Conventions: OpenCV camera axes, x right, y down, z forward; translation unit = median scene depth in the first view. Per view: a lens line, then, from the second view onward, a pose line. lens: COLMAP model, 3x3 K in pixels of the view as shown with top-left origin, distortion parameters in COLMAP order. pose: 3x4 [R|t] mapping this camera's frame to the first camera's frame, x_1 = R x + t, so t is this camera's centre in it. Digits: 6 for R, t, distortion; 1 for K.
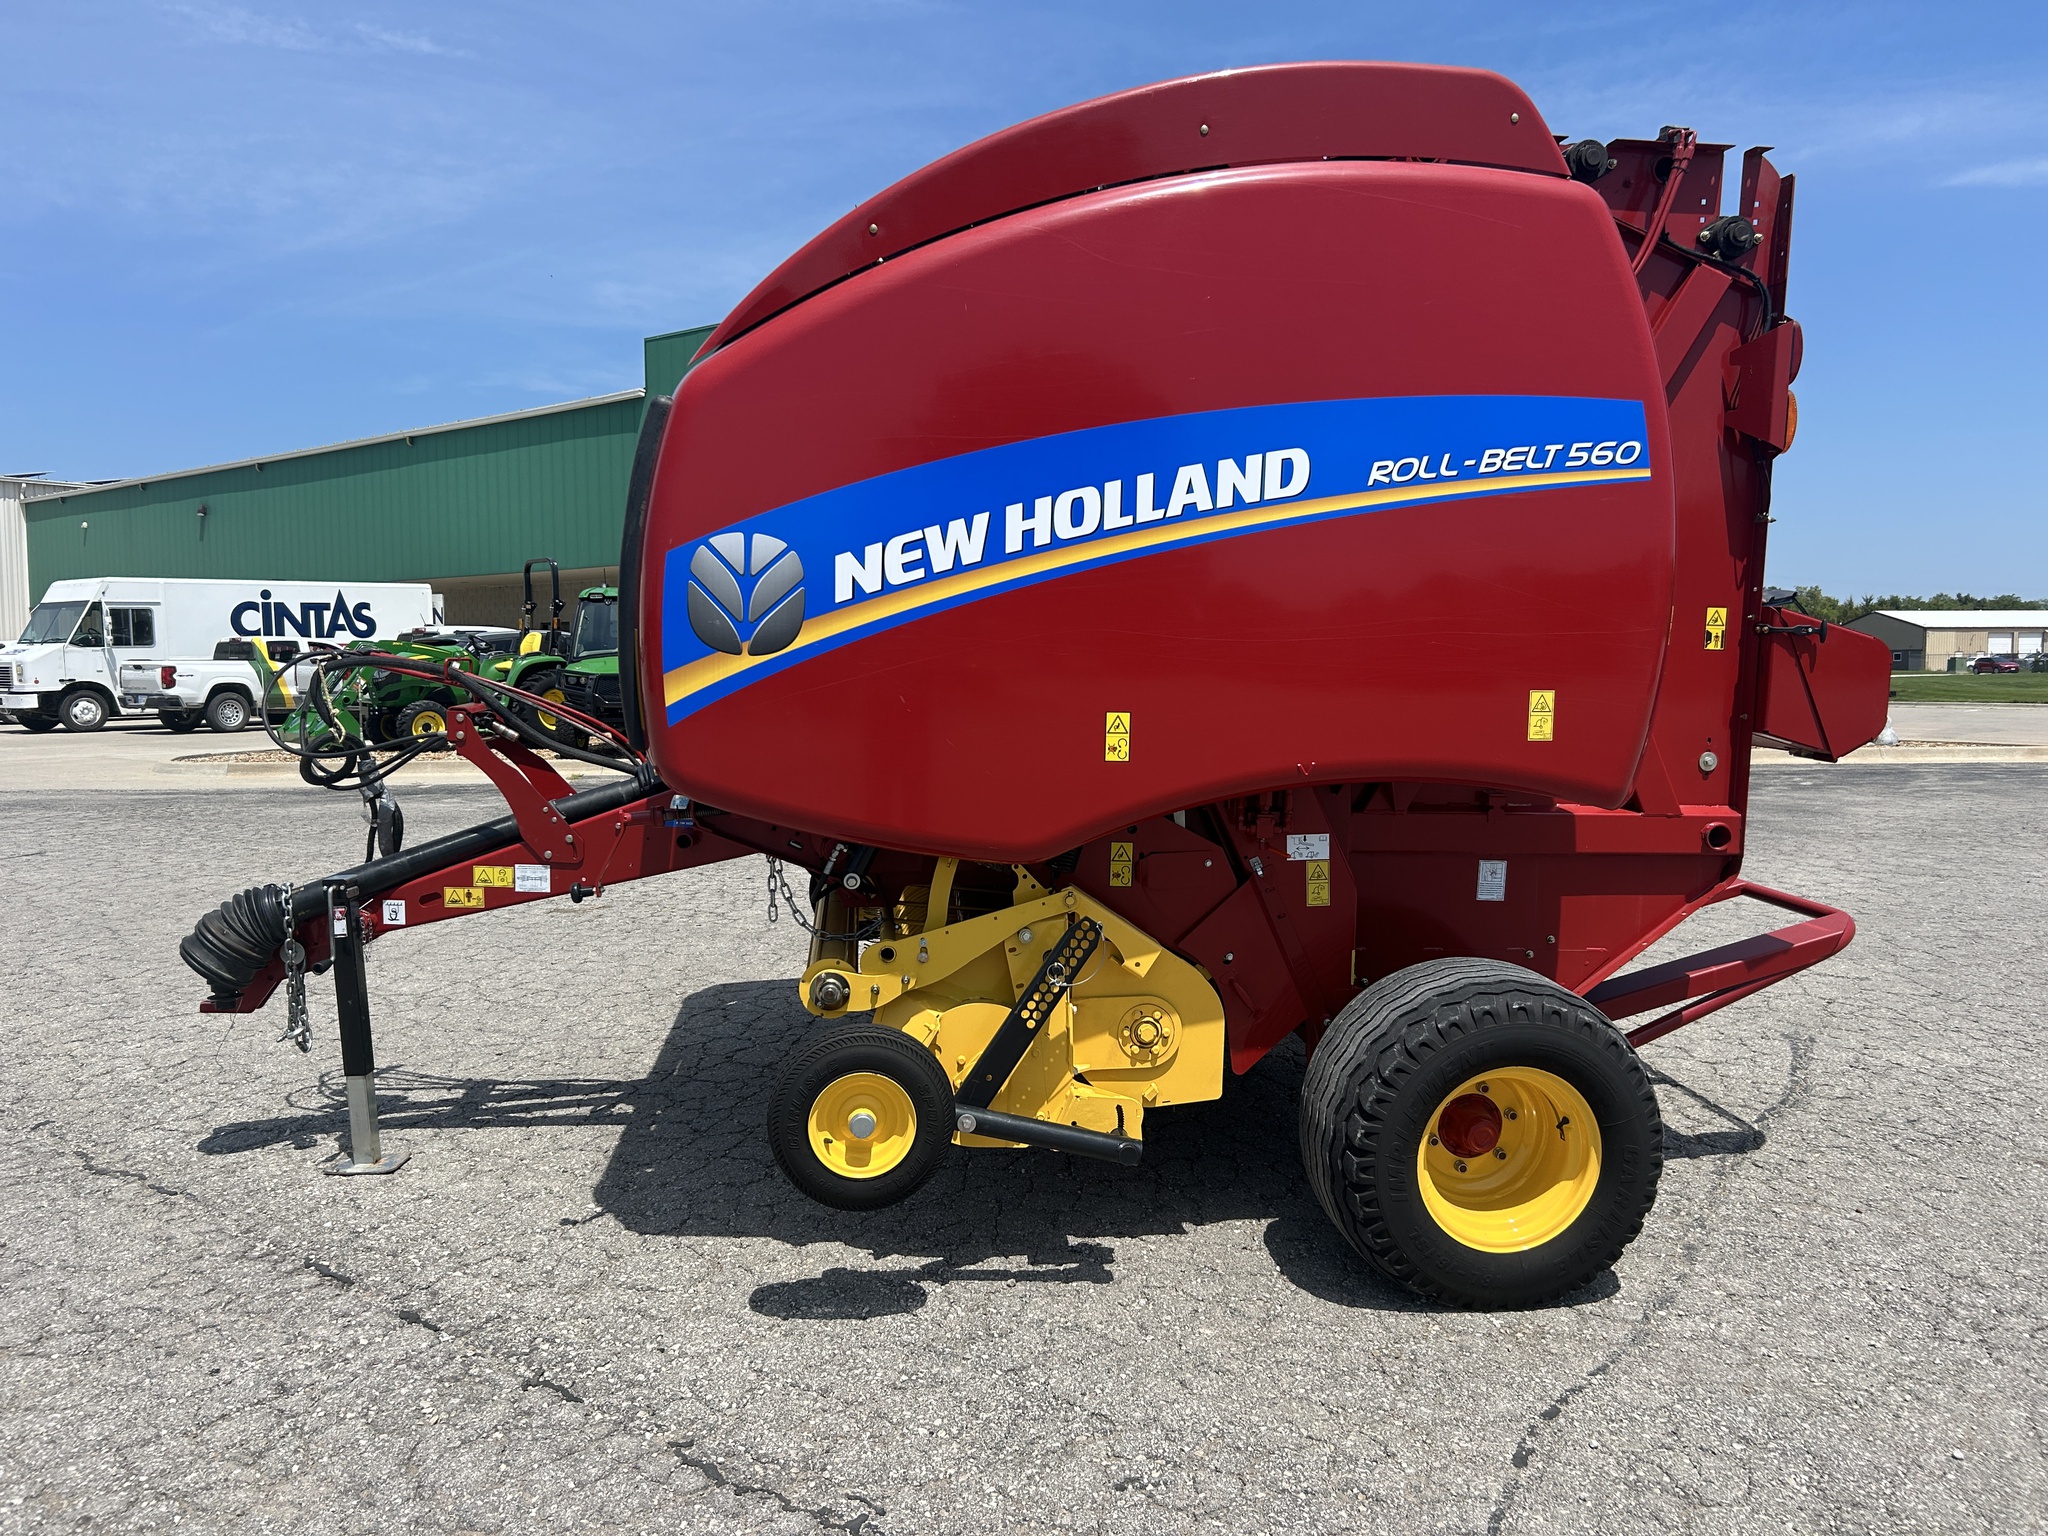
lens RADIAL K [[1546.0, 0, 1020.9], [0, 1546.0, 791.7], [0, 0, 1]] dist [0.059678, -0.070048]
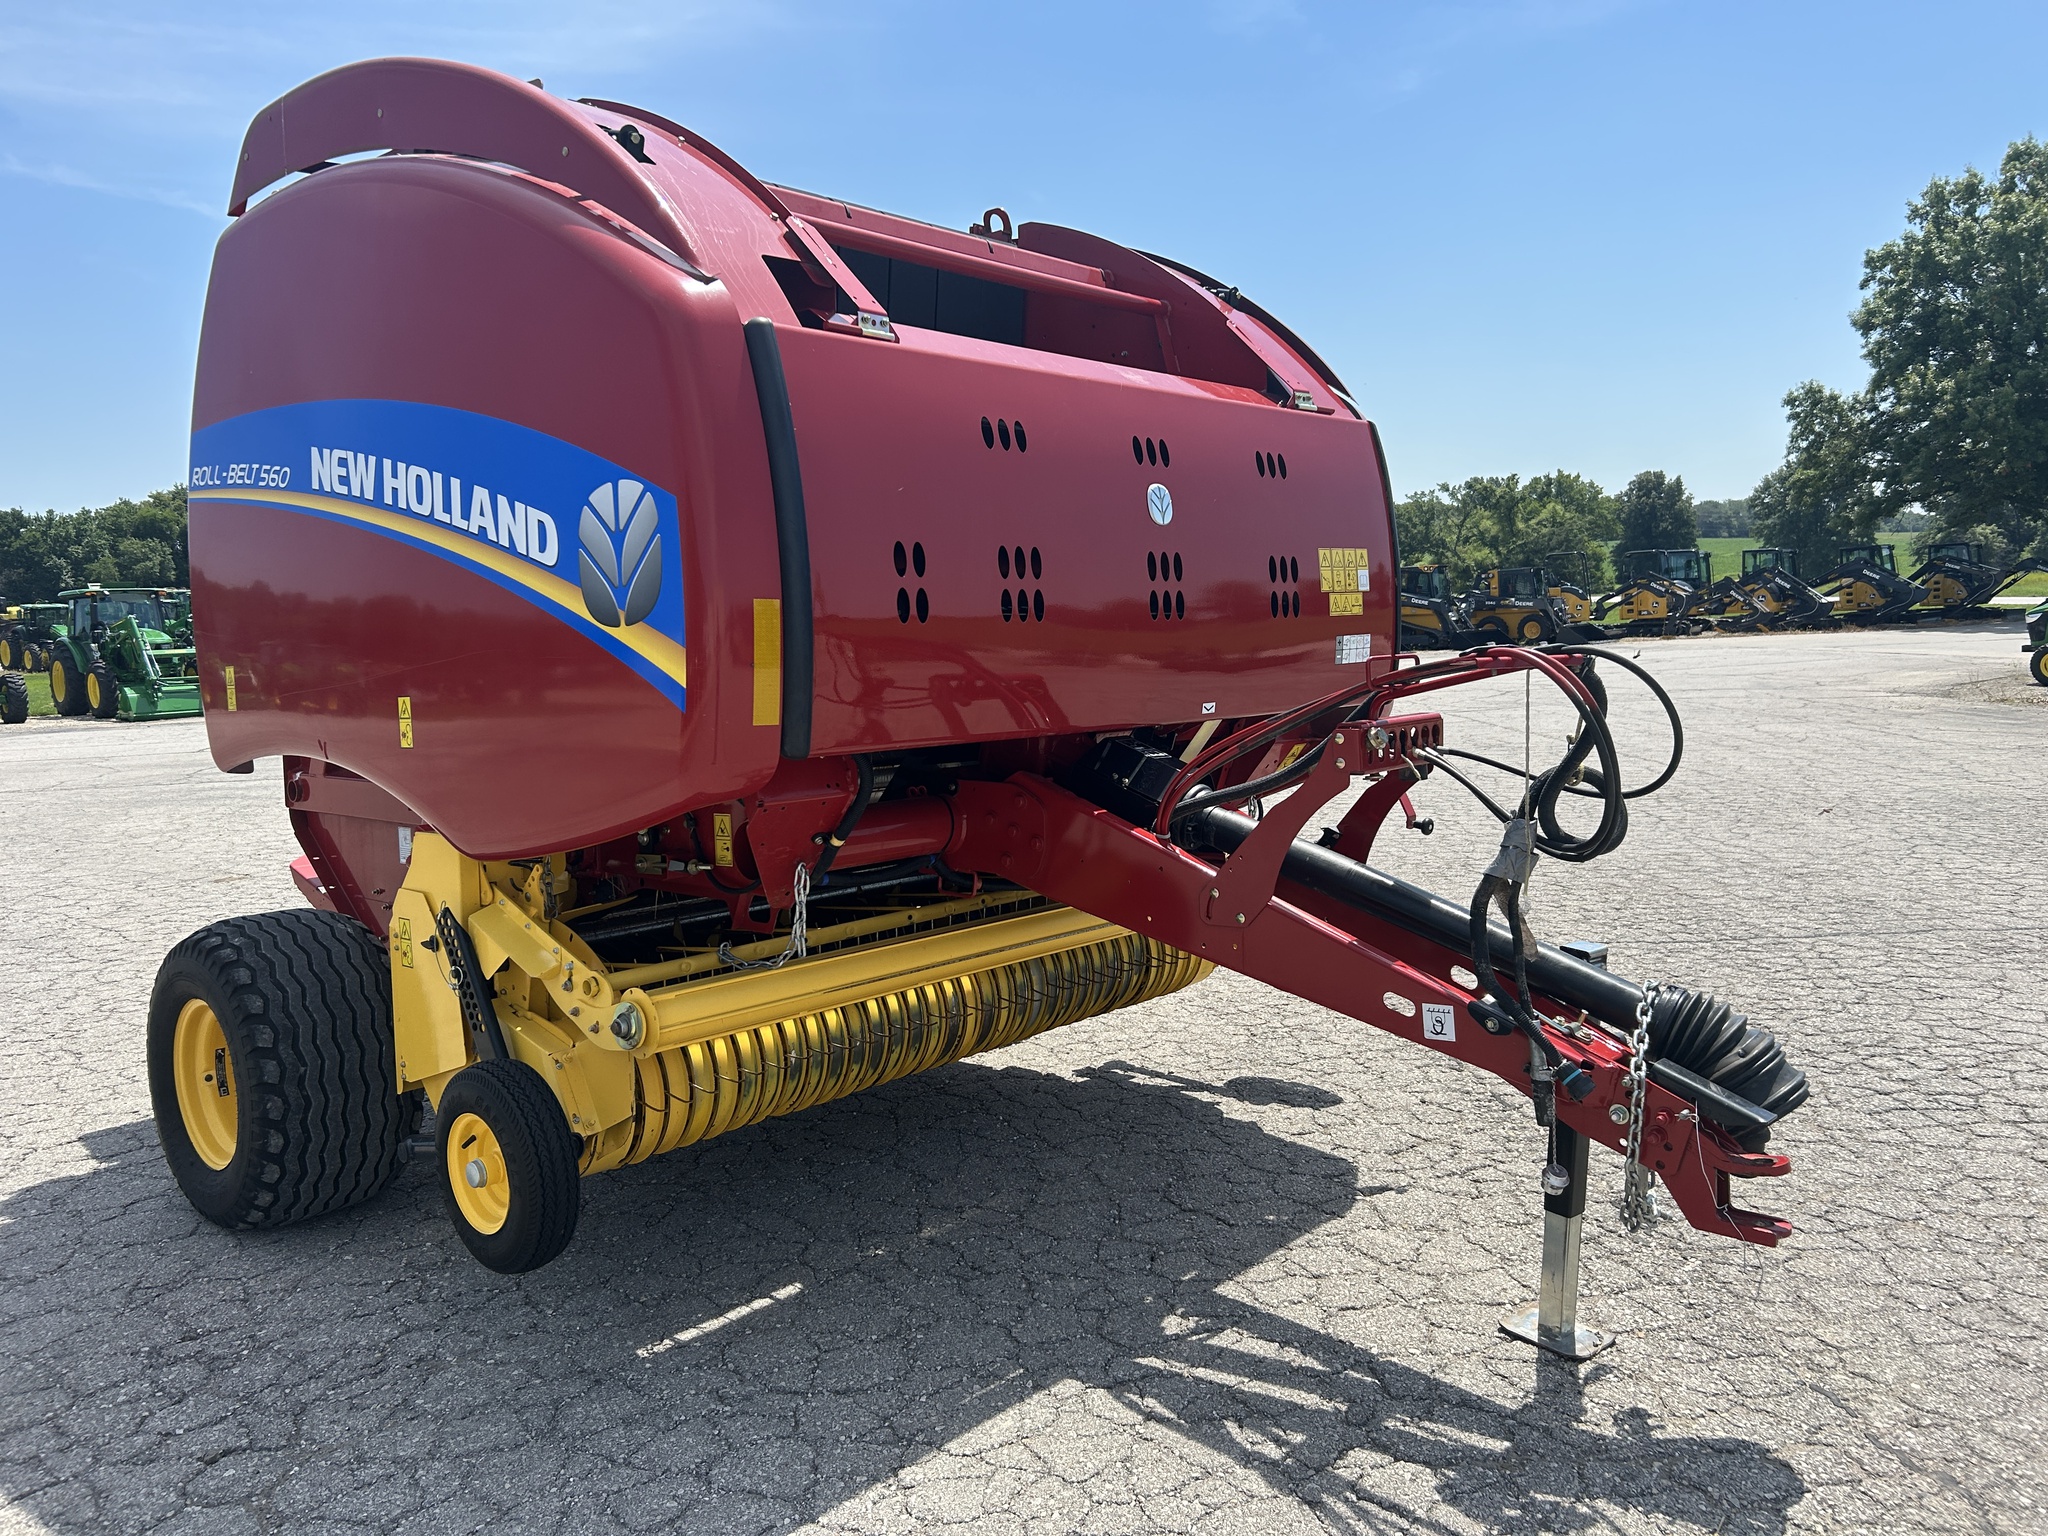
lens RADIAL K [[1546.0, 0, 1042.9], [0, 1546.0, 775.1], [0, 0, 1]] dist [0.059678, -0.070048]
pose [[-0.670606, -0.071655, 0.738345, -0.983281], [0.095028, 0.978825, 0.181302, -0.221369], [-0.735702, 0.191746, -0.649597, 2.023545]]
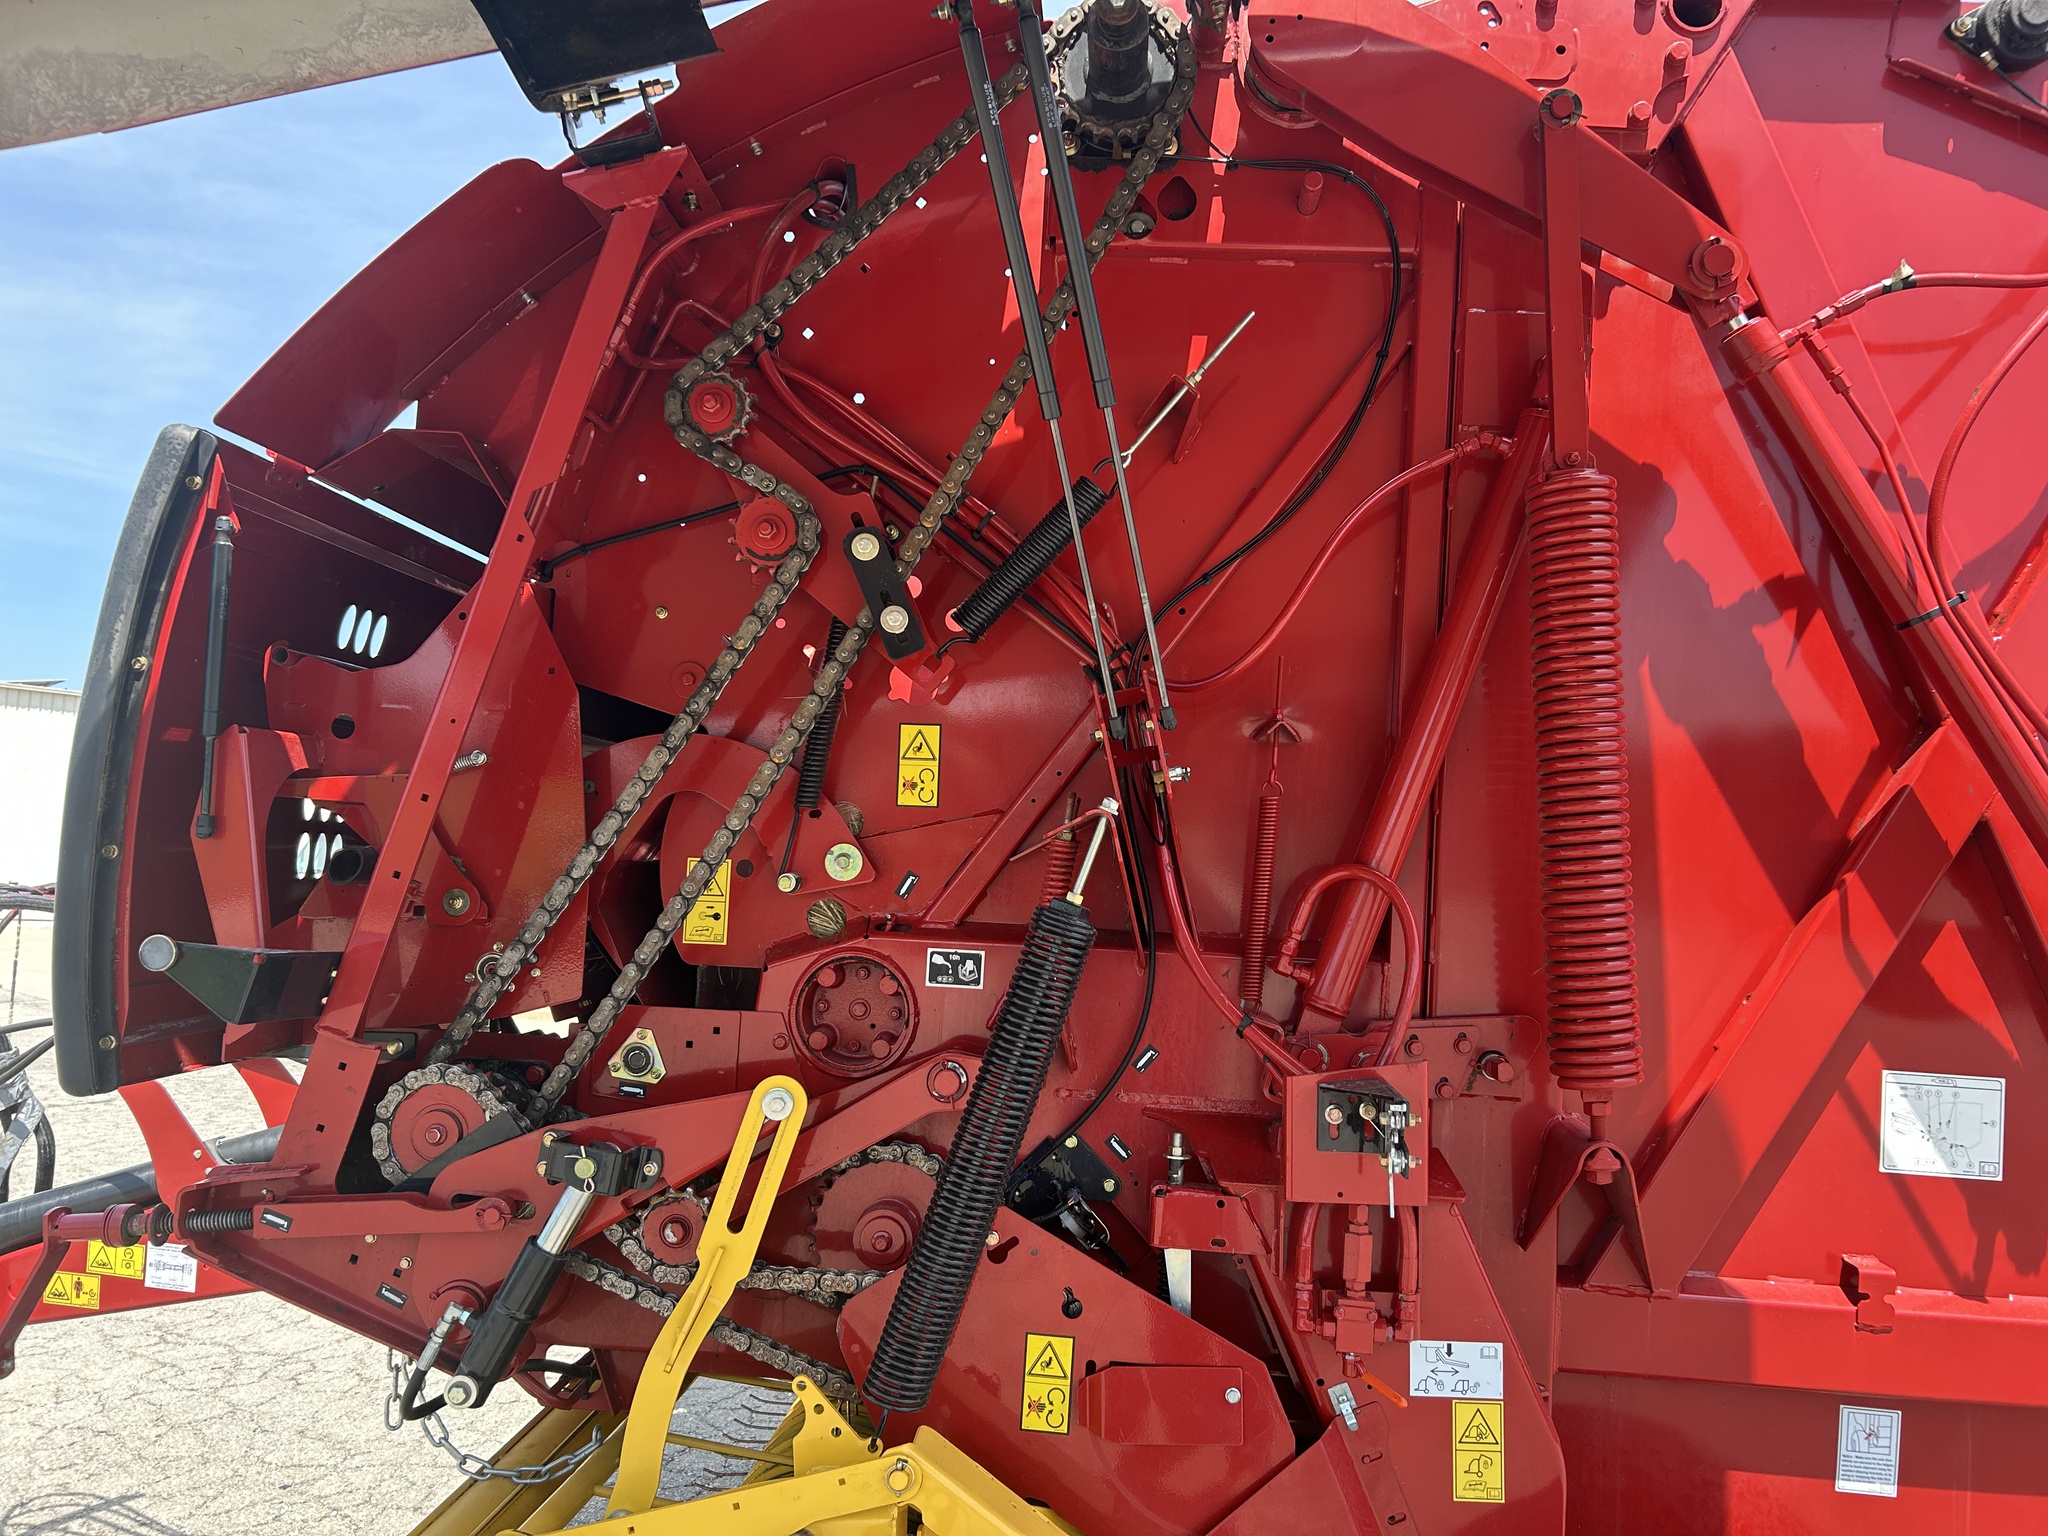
lens RADIAL K [[1546.0, 0, 1017.4], [0, 1546.0, 784.3], [0, 0, 1]] dist [0.059678, -0.070048]
pose [[0.985434, 0.025360, -0.168155, 0.141277], [-0.053666, 0.984664, -0.166001, -0.058768], [0.161366, 0.172607, 0.971683, 0.530959]]
